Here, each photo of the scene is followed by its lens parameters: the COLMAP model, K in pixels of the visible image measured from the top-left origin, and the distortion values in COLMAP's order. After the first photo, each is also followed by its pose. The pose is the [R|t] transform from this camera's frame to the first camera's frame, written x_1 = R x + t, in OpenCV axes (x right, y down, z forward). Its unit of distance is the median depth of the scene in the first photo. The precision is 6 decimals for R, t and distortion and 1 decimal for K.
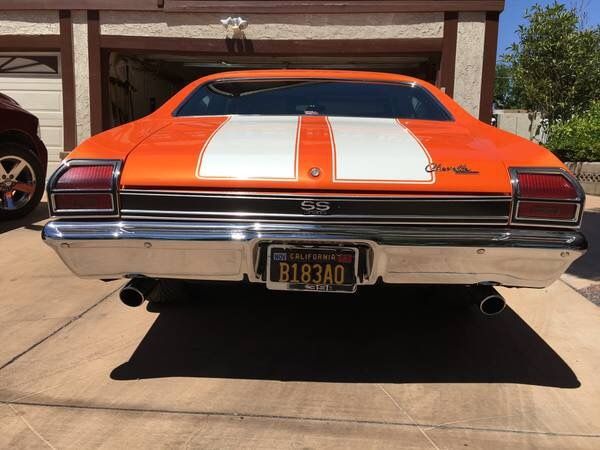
lens RADIAL K [[509.1, 0, 304.2], [0, 509.1, 226.9], [0, 0, 1]] dist [0.064901, -0.081226]
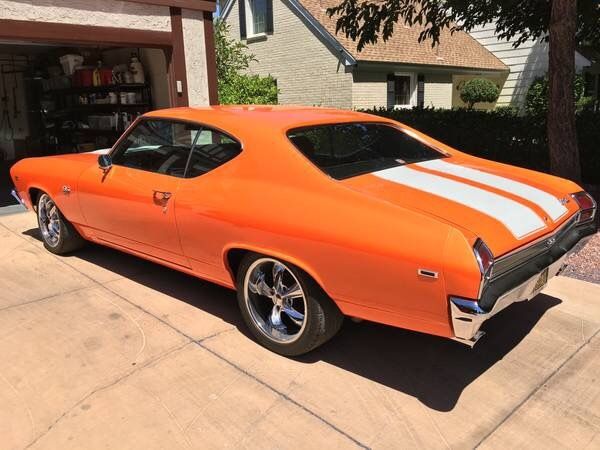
lens RADIAL K [[509.1, 0, 300.1], [0, 509.1, 226.4], [0, 0, 1]] dist [0.064901, -0.081226]
pose [[0.661121, -0.204305, 0.721927, -0.381837], [0.142093, 0.978892, 0.146902, -0.100540], [-0.736701, 0.005461, 0.676196, 0.114316]]
